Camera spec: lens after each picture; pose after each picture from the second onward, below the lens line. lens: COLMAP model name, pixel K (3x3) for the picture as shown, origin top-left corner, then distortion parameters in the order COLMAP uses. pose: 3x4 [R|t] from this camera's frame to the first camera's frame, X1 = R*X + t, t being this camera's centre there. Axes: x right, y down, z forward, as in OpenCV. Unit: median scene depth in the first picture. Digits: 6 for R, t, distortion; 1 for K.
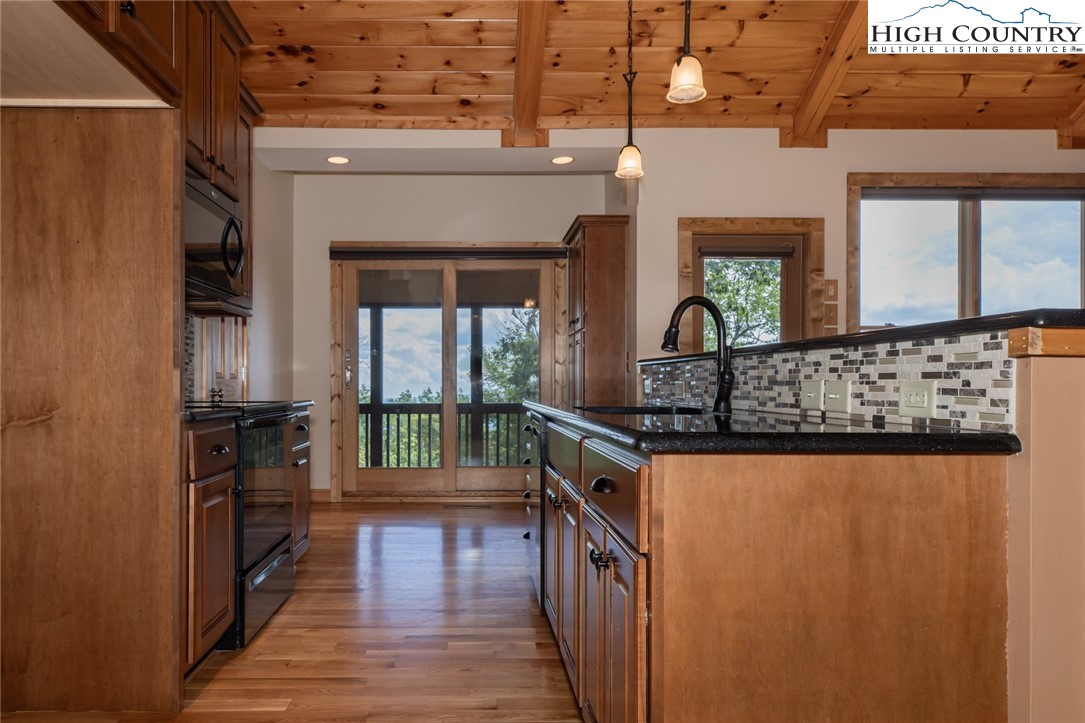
lens RADIAL K [[724.9, 0, 482.5], [0, 724.9, 387.8], [0, 0, 1]] dist [0.006660, -0.002860]
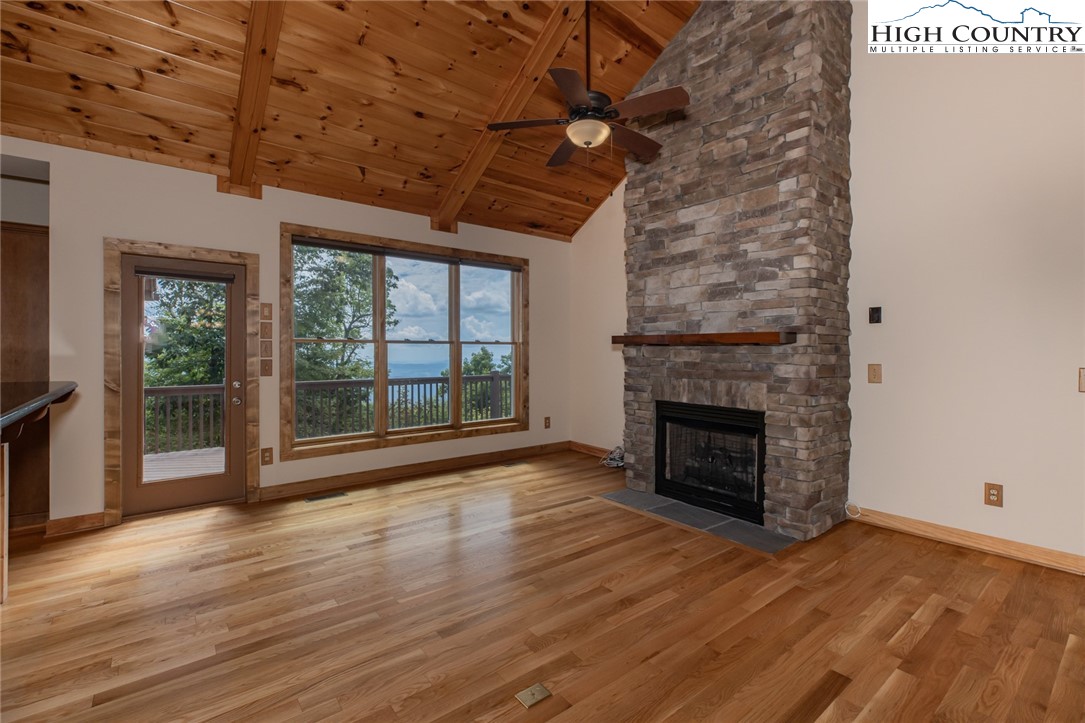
lens RADIAL K [[480.0, 0, 543.2], [0, 480.0, 352.9], [0, 0, 1]] dist [0.005004, -0.001077]
pose [[0.786093, -0.001655, 0.618105, 0.340814], [0.000582, 0.999998, 0.001938, -0.062827], [-0.618107, -0.001164, 0.786093, 0.031639]]
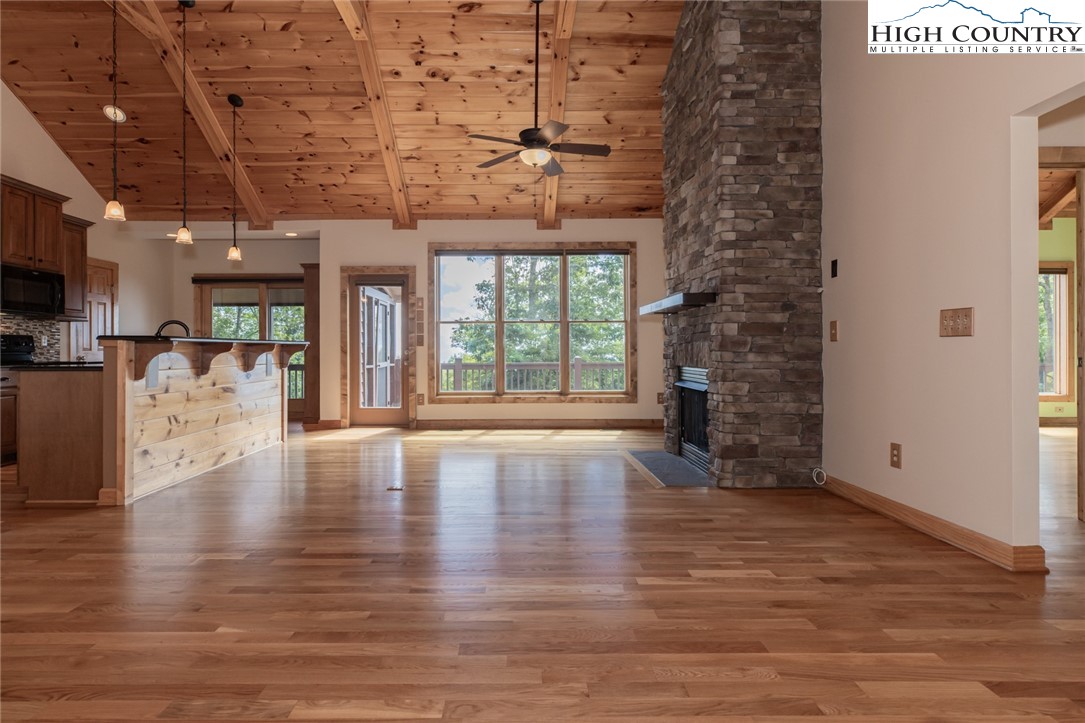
lens RADIAL K [[583.8, 0, 523.9], [0, 583.8, 348.9], [0, 0, 1]] dist [0.001787, 0.000768]
pose [[0.999981, -0.004751, -0.003858, 0.763748], [0.004714, 0.999943, -0.009594, 0.003239], [0.003903, 0.009575, 0.999947, -0.551557]]
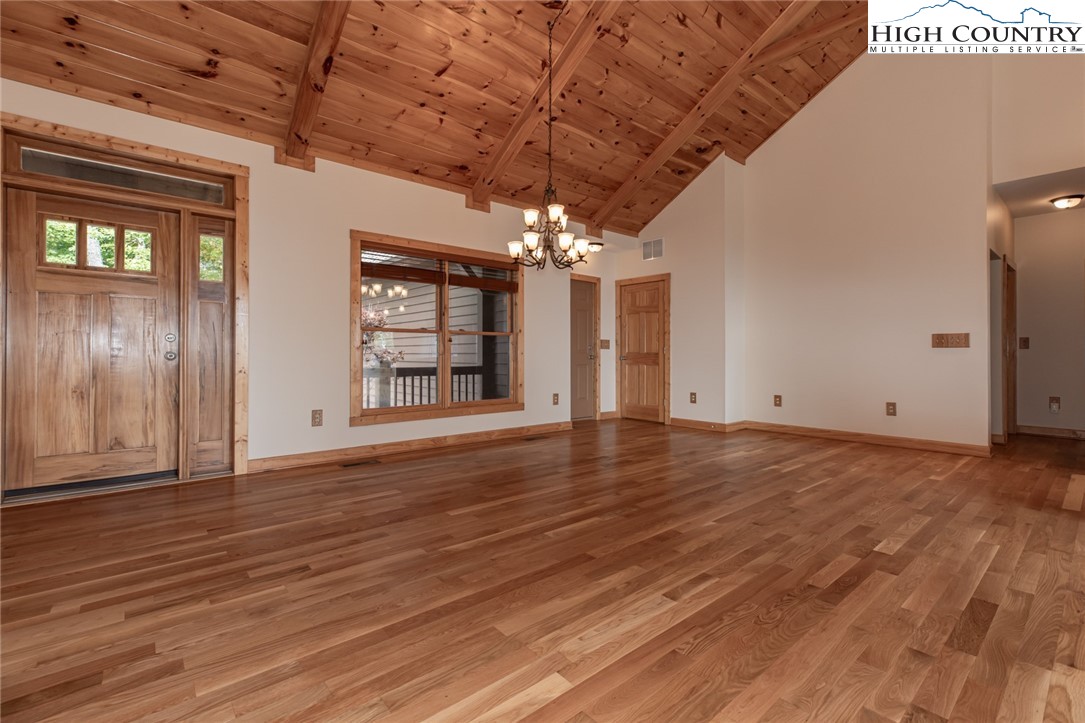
lens RADIAL K [[480.0, 0, 545.0], [0, 480.0, 358.4], [0, 0, 1]] dist [0.005004, -0.001077]
pose [[-0.764557, -0.001658, -0.644554, 1.066293], [-0.005050, 0.999981, 0.003418, 0.006351], [0.644537, 0.005868, -0.764551, 0.197216]]
